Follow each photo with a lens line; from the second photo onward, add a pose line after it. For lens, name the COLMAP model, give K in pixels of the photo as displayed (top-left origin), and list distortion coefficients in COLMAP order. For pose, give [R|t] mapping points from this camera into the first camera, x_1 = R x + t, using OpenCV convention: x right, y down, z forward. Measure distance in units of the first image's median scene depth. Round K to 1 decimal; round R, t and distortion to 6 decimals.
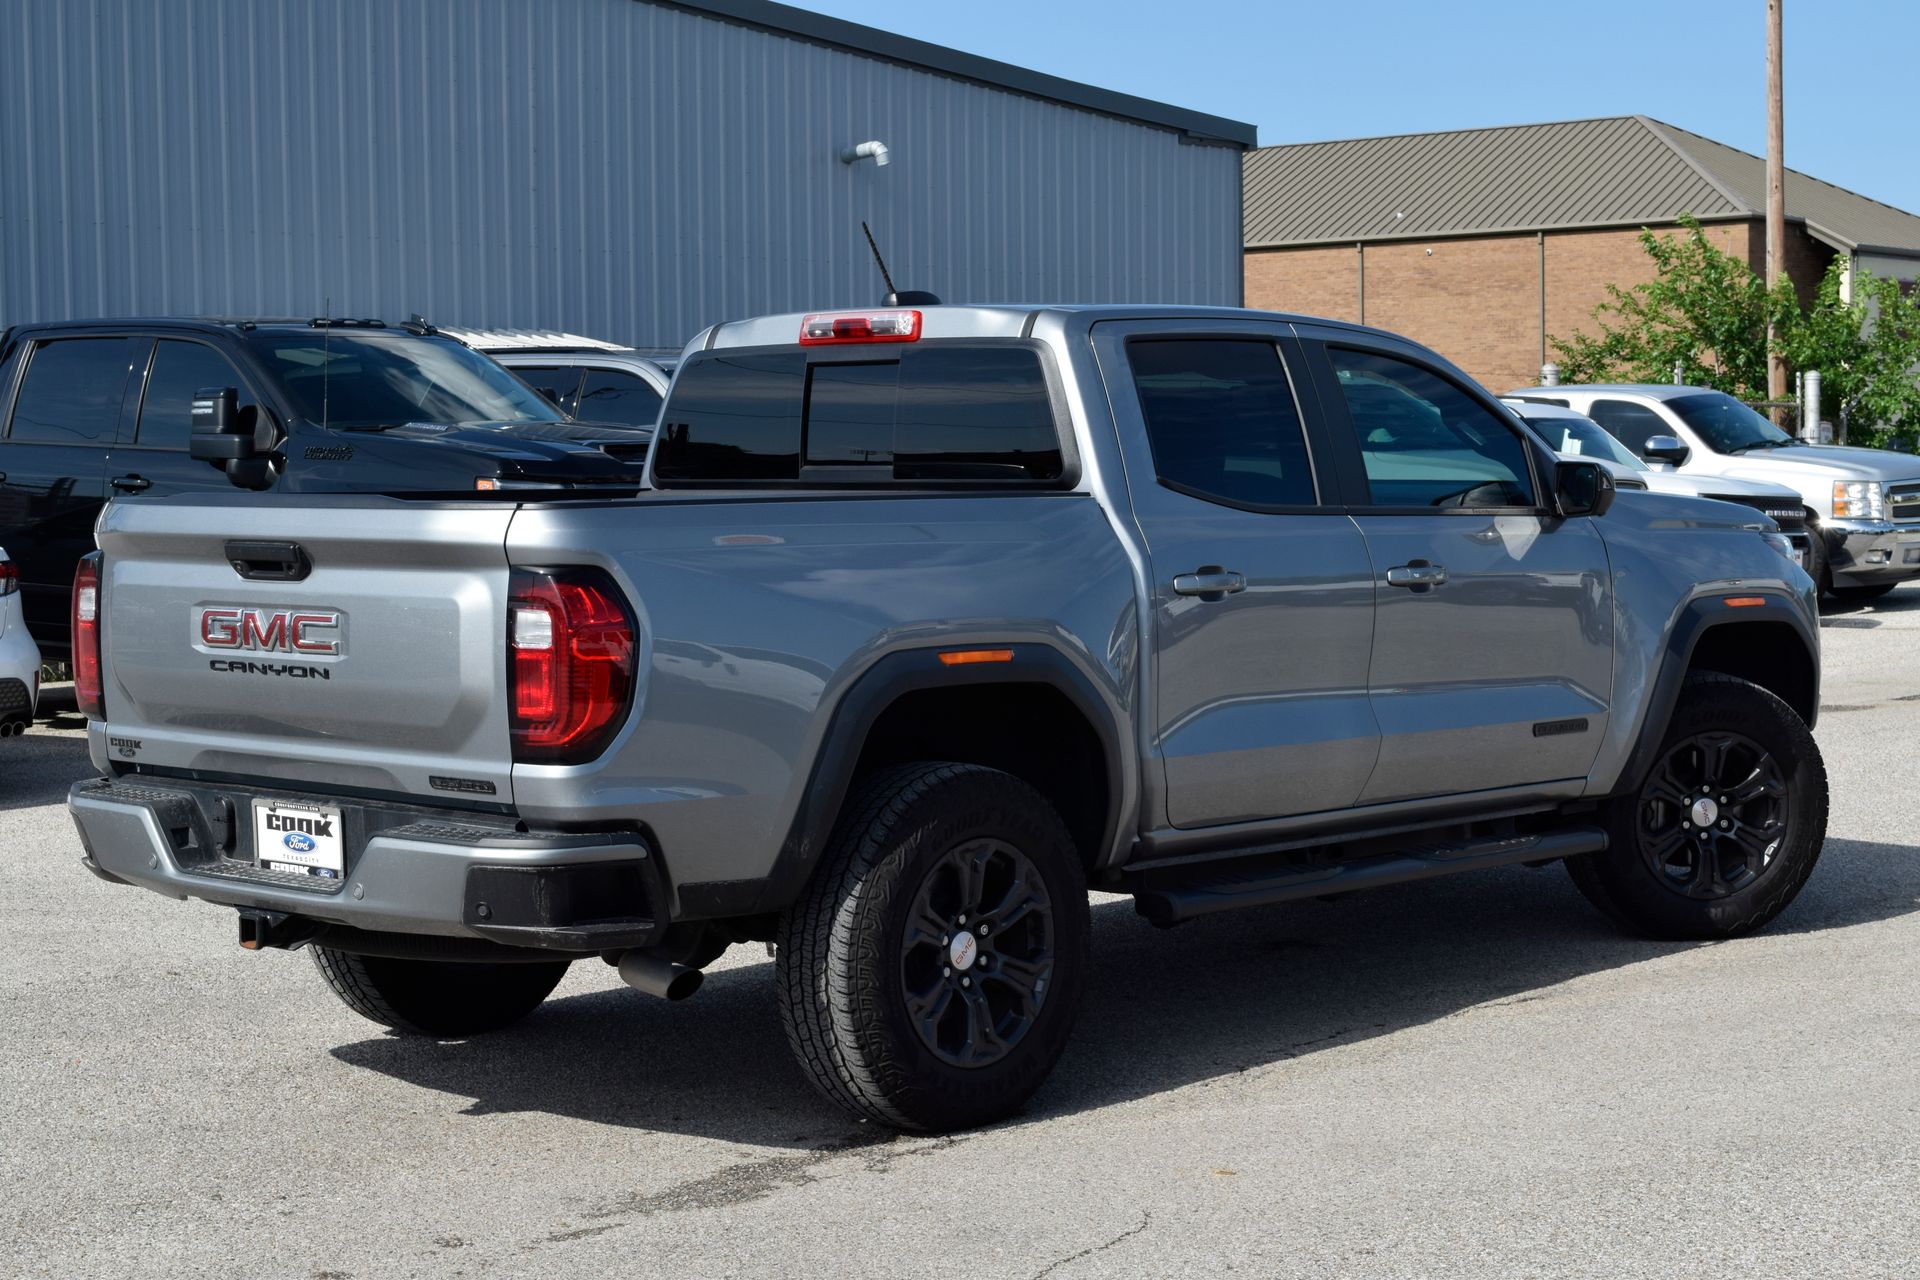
lens RADIAL K [[3366.2, 0, 960.8], [0, 3366.2, 630.2], [0, 0, 1]] dist [-0.310889, 0.000000]
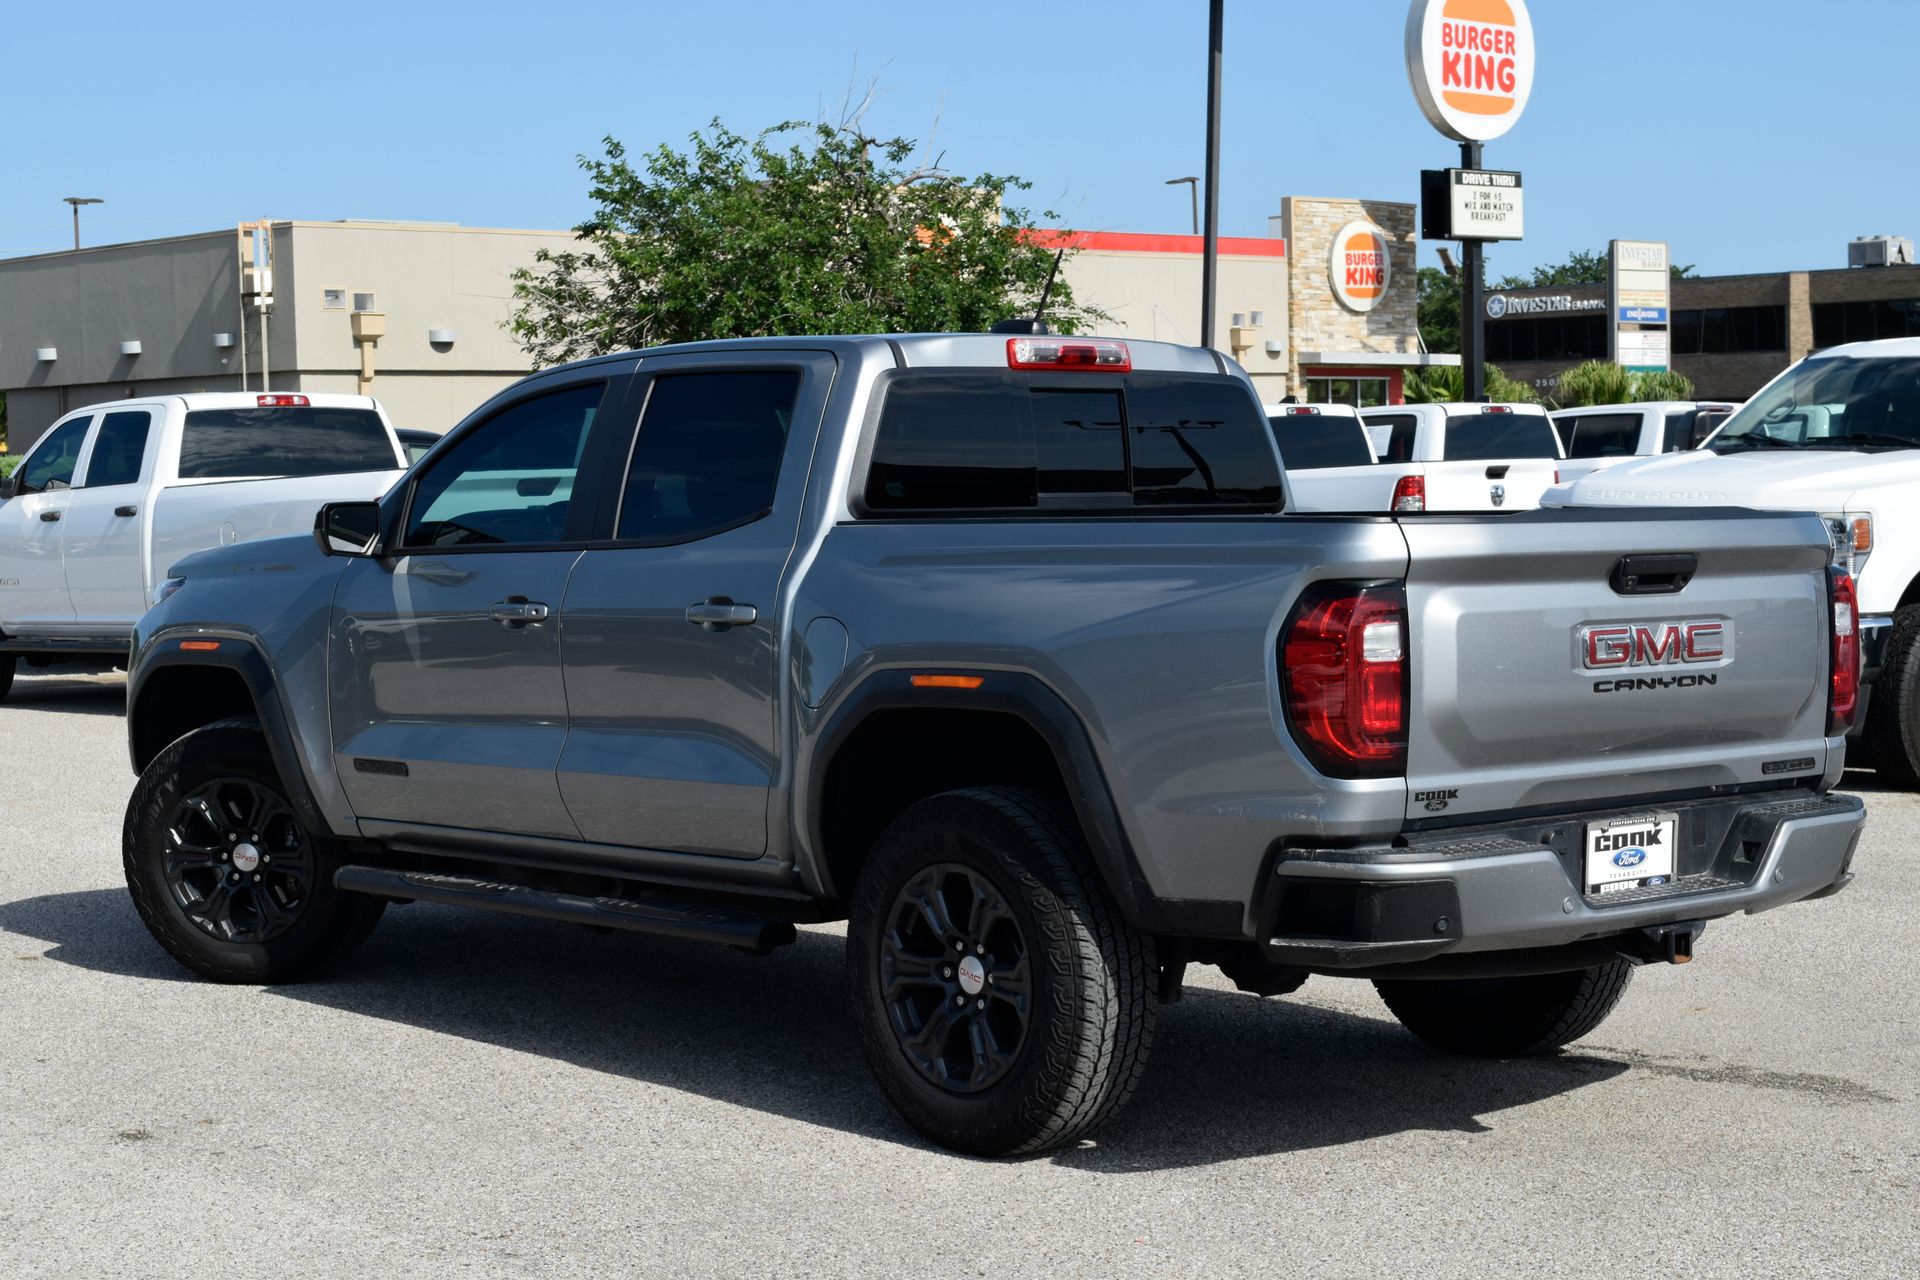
lens RADIAL K [[3302.7, 0, 969.0], [0, 3302.7, 645.2], [0, 0, 1]] dist [-0.015114, 0.000000]
pose [[0.119437, -0.041663, 0.991967, -1.206342], [0.063590, 0.997389, 0.034234, -0.046238], [-0.990803, 0.058991, 0.121775, 1.075358]]
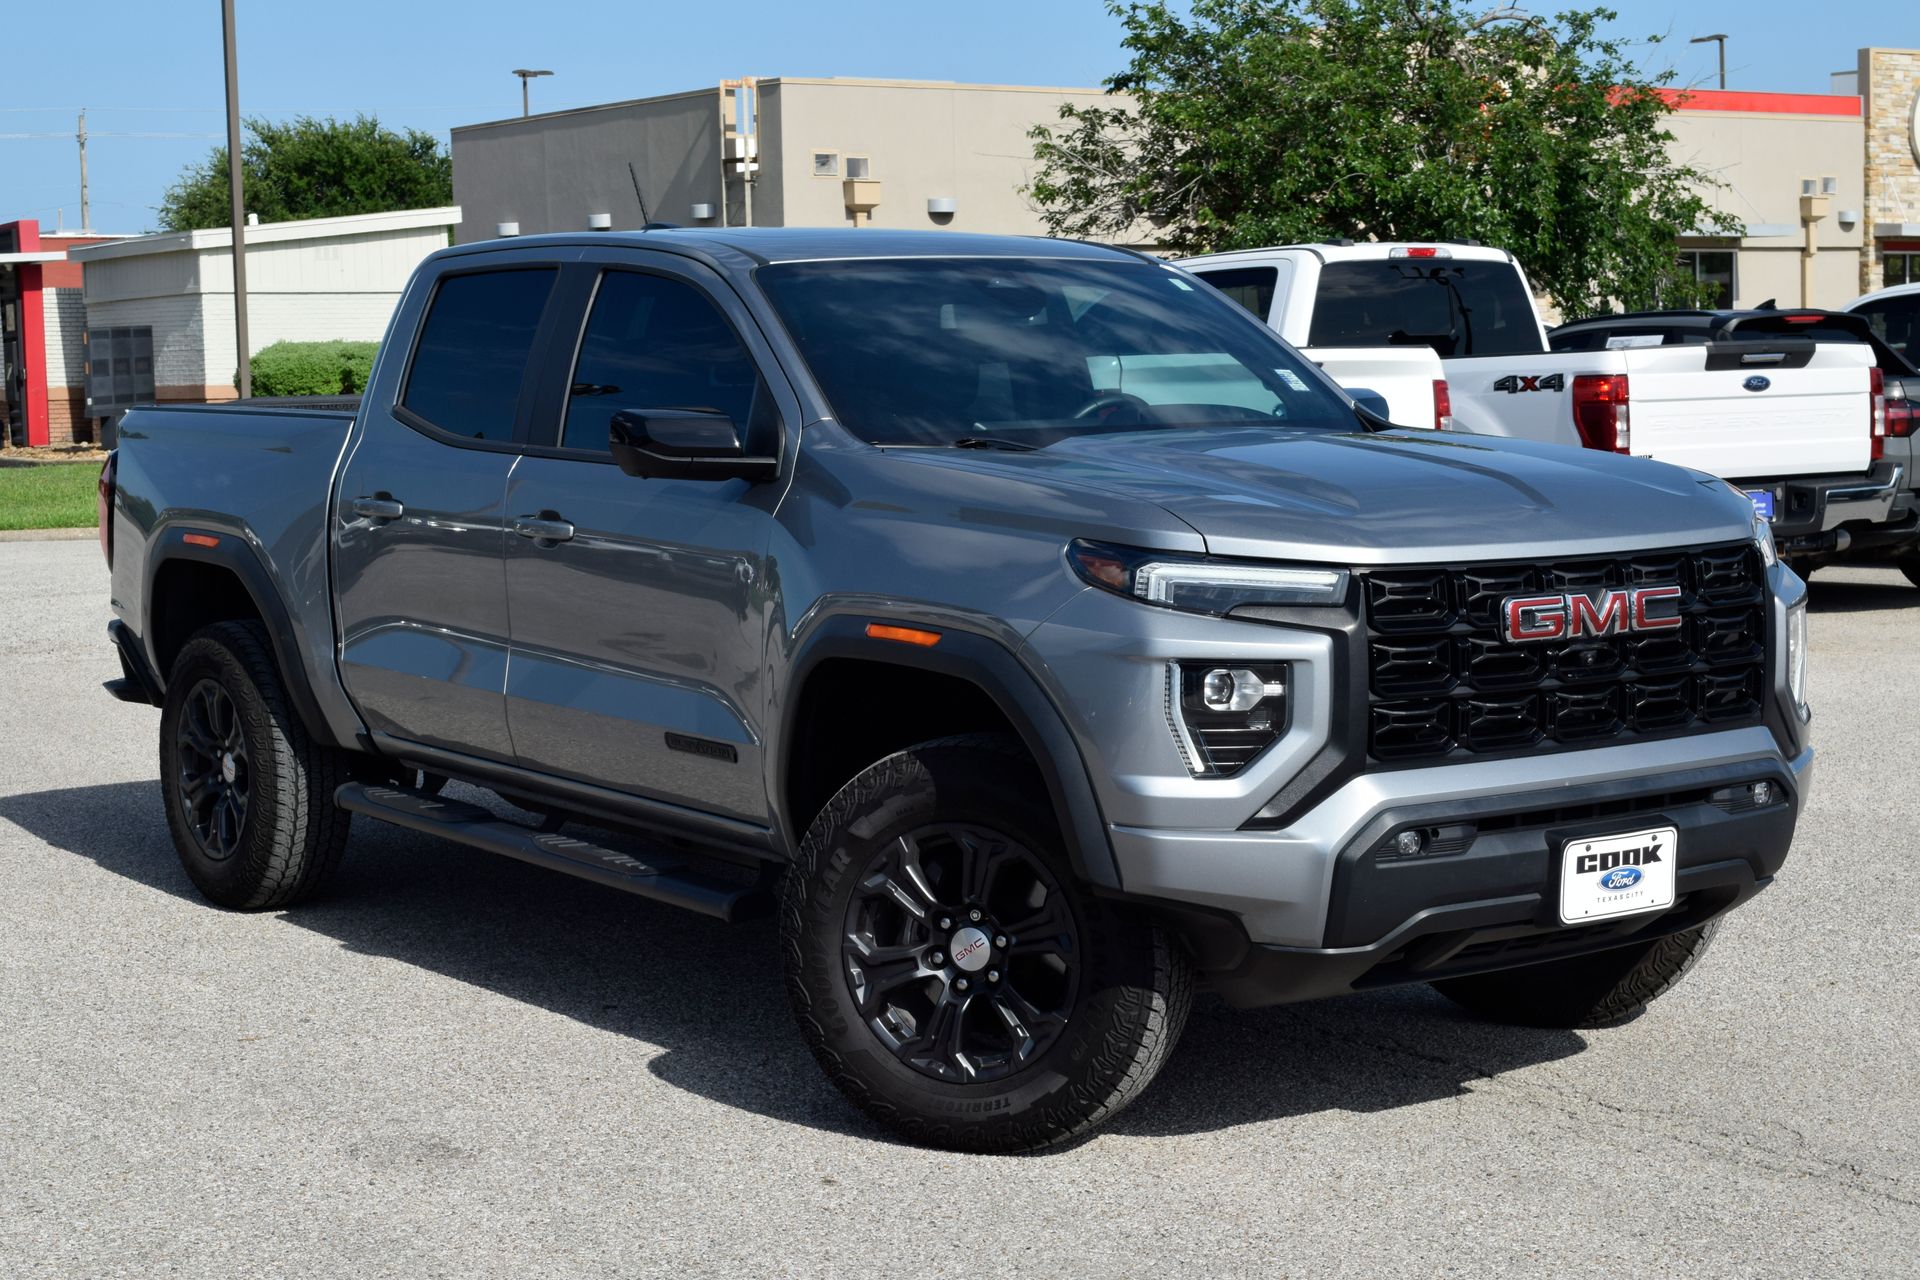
lens RADIAL K [[3286.6, 0, 953.7], [0, 3286.6, 639.2], [0, 0, 1]] dist [-0.023213, 0.000000]
pose [[0.243689, -0.072259, 0.967158, -1.195190], [0.059948, 0.996436, 0.059341, -0.046725], [-0.967999, 0.043518, 0.247153, 1.081345]]
